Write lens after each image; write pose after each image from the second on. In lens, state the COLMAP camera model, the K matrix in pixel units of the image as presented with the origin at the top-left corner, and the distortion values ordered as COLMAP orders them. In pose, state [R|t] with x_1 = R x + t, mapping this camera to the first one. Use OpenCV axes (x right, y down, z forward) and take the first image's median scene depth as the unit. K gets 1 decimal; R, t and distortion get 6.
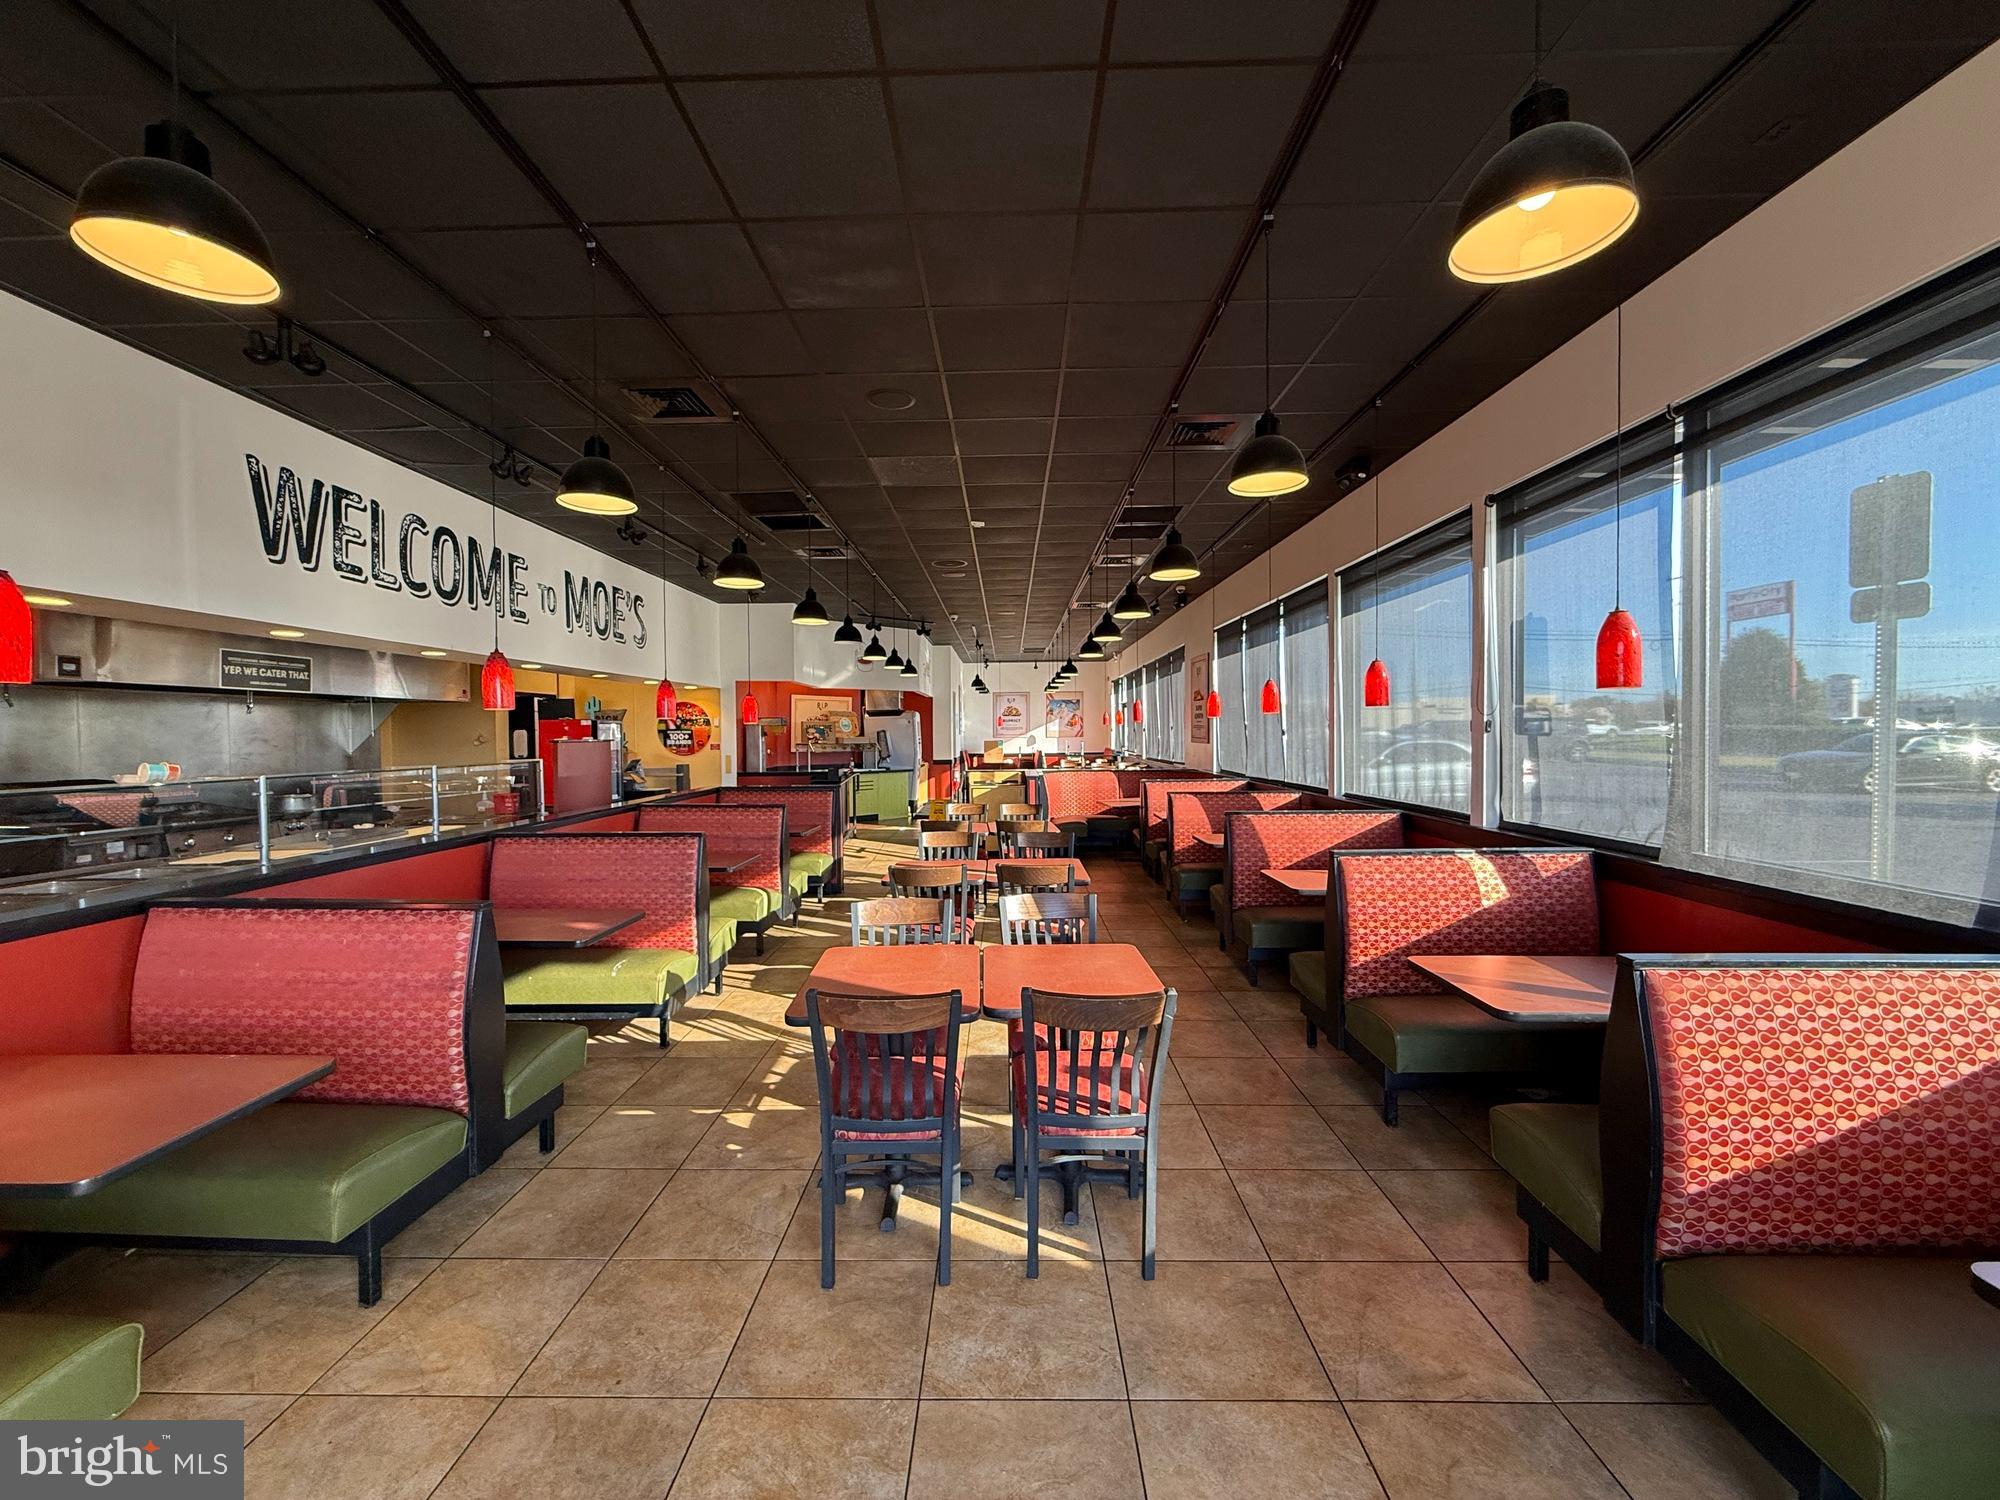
lens RADIAL K [[795.4, 0, 995.3], [0, 795.4, 747.1], [0, 0, 1]] dist [-0.000487, -0.000160]
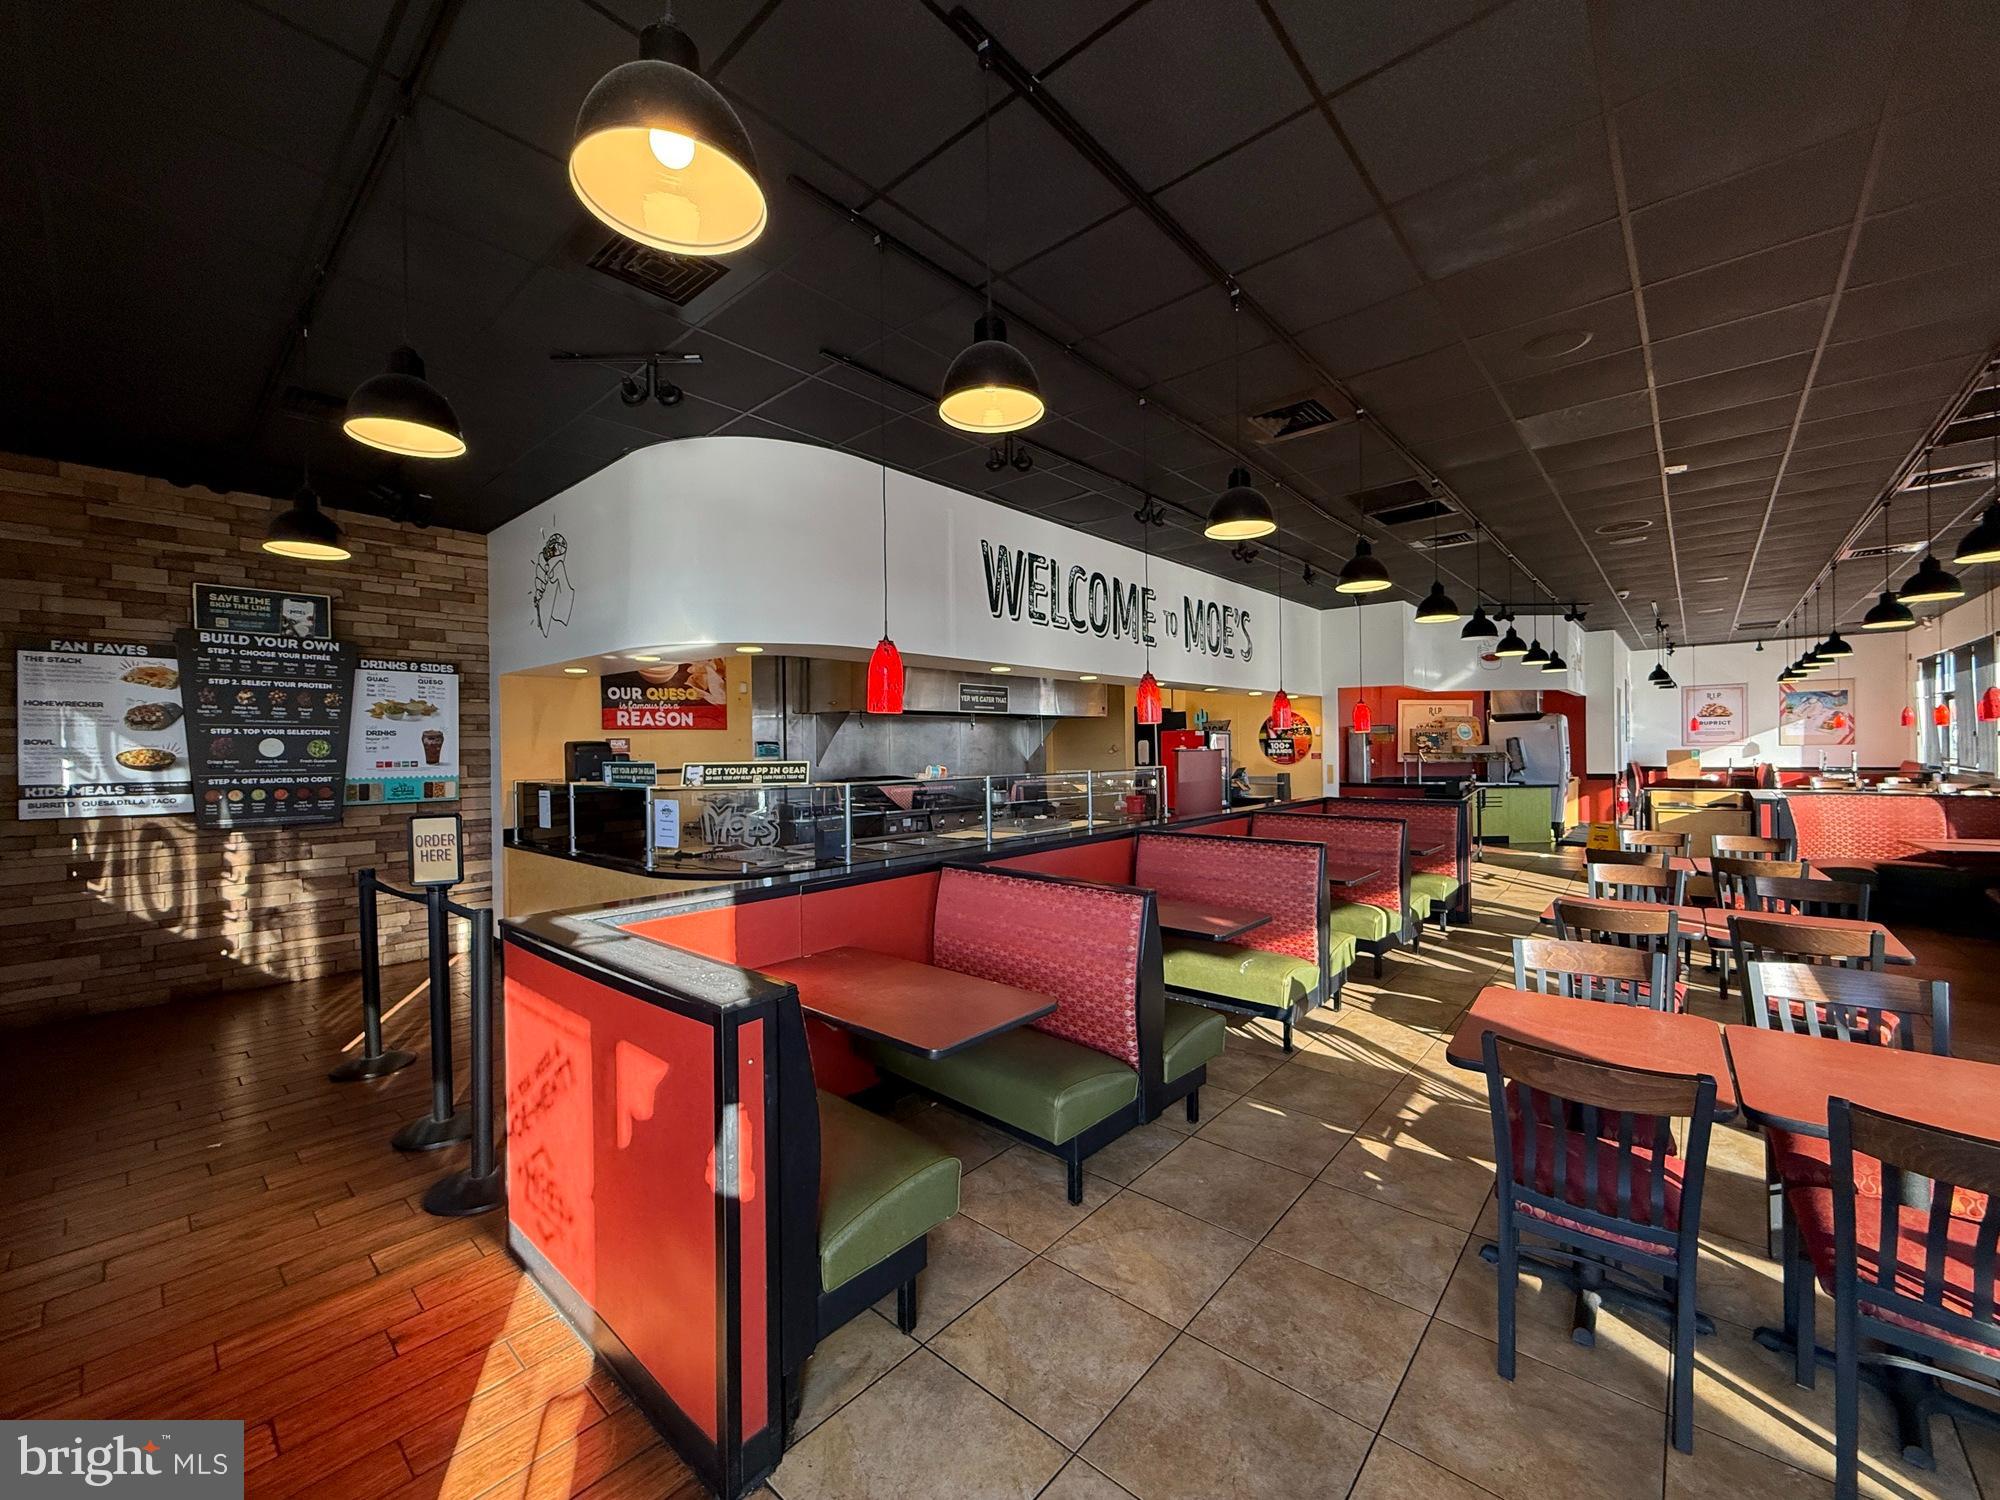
lens RADIAL K [[795.4, 0, 995.2], [0, 795.4, 747.7], [0, 0, 1]] dist [-0.000487, -0.000160]
pose [[0.759429, -0.000886, -0.650590, -0.028908], [-0.005614, 0.999953, -0.007915, -0.001097], [0.650567, 0.009663, 0.759388, -0.014902]]
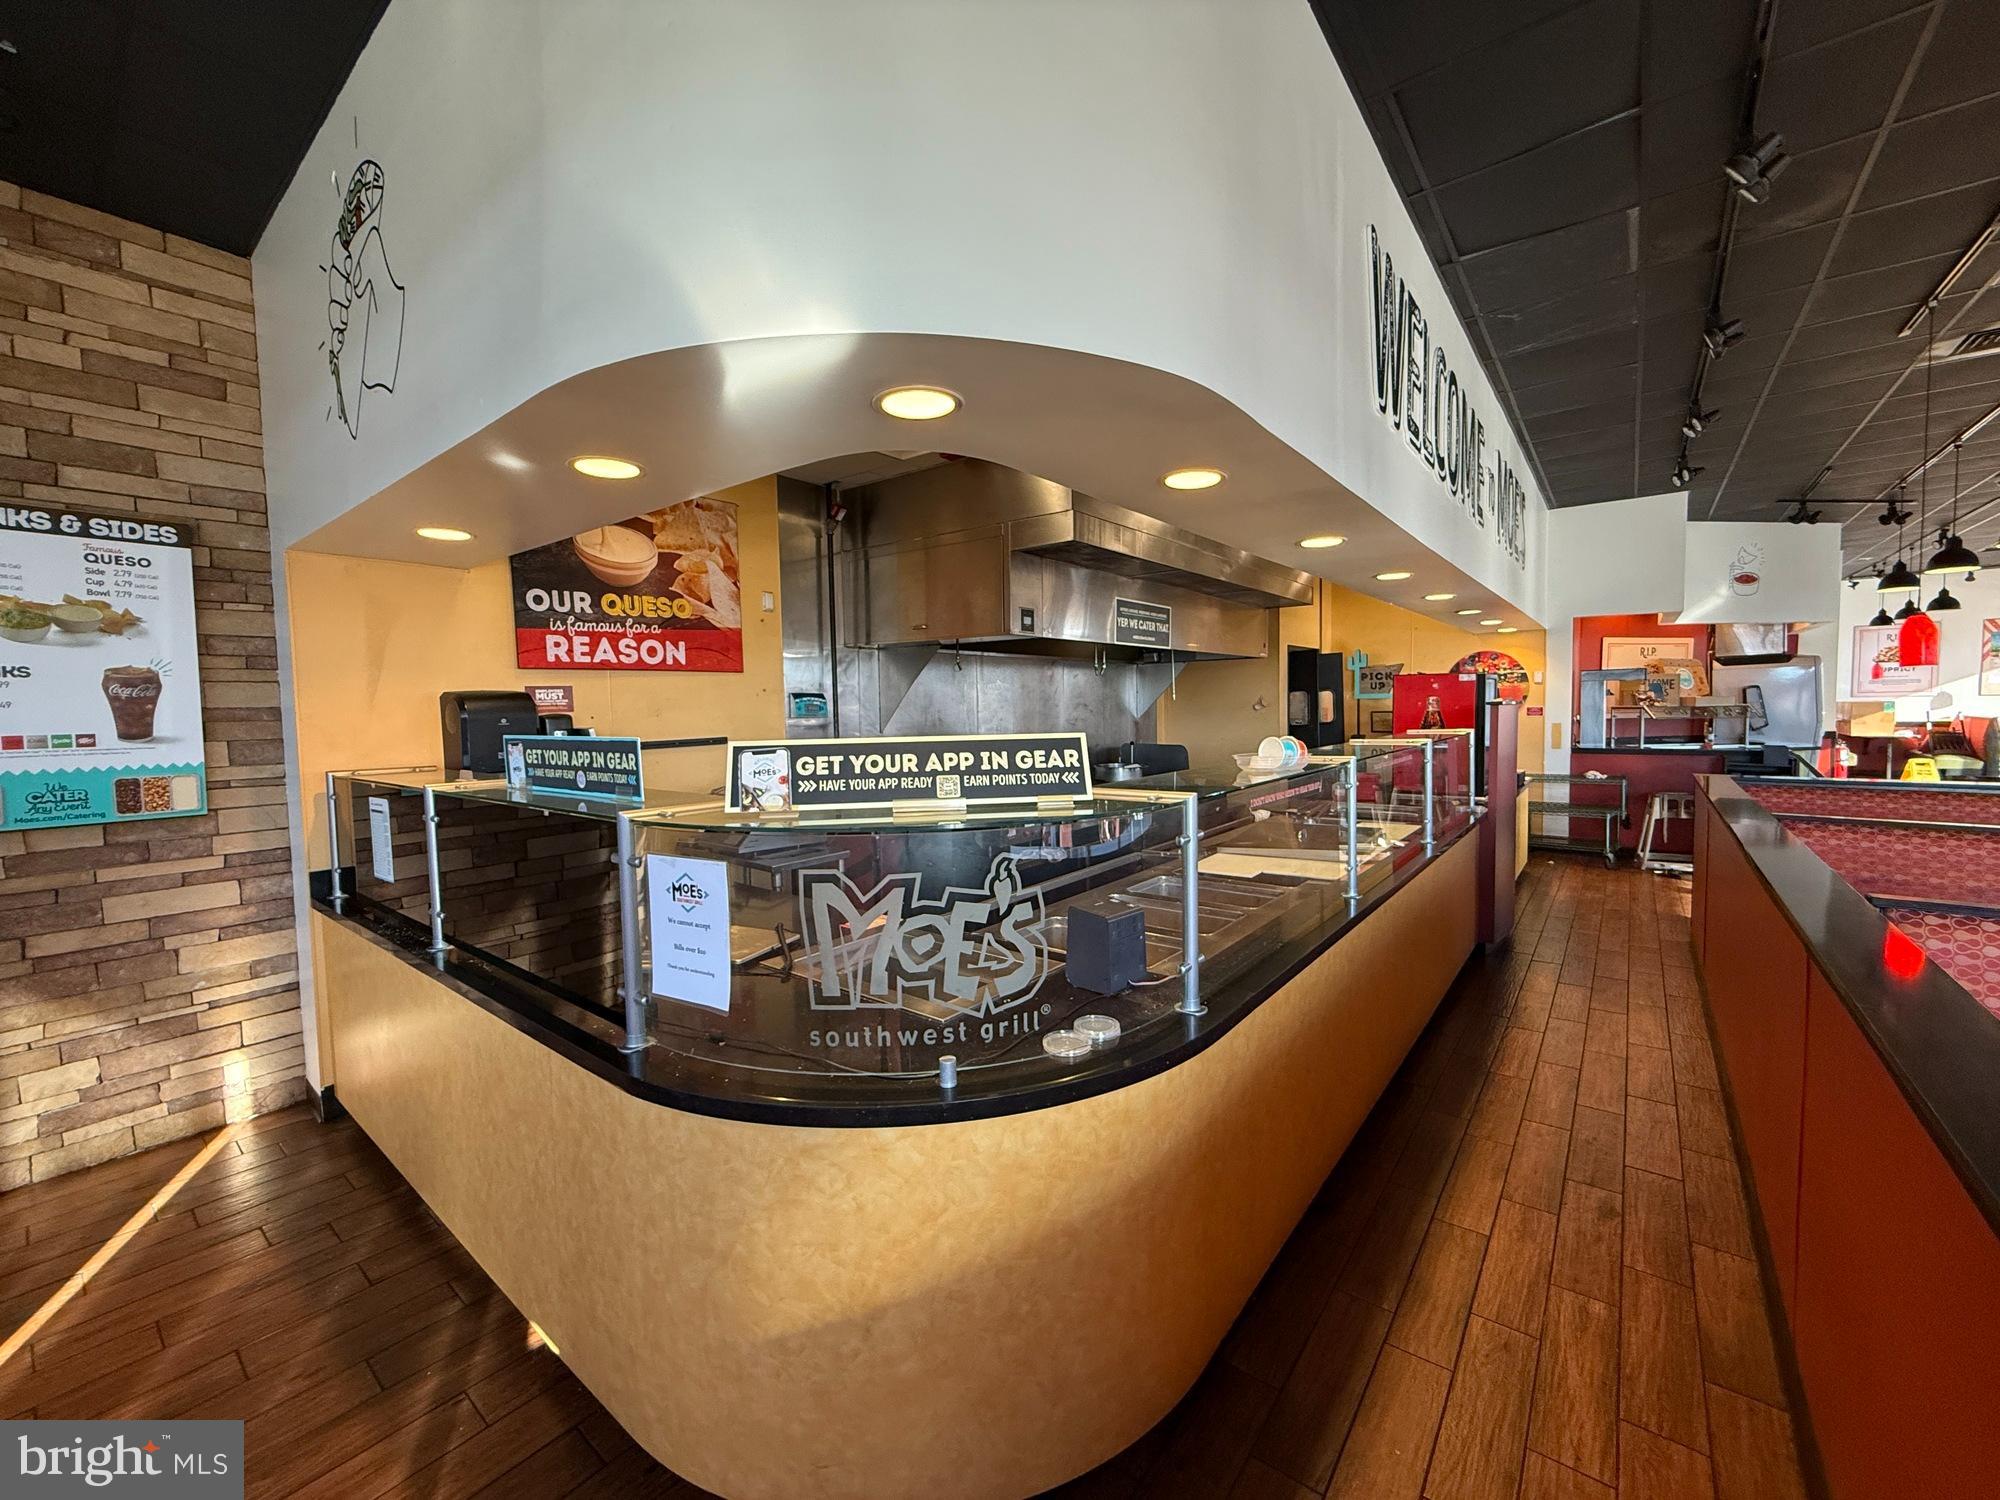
lens RADIAL K [[795.4, 0, 992.7], [0, 795.4, 746.3], [0, 0, 1]] dist [-0.000487, -0.000160]
pose [[0.790298, 0.025405, -0.612196, -0.654221], [0.000980, 0.999086, 0.042725, 0.000063], [0.612722, -0.034365, 0.789551, 0.278828]]
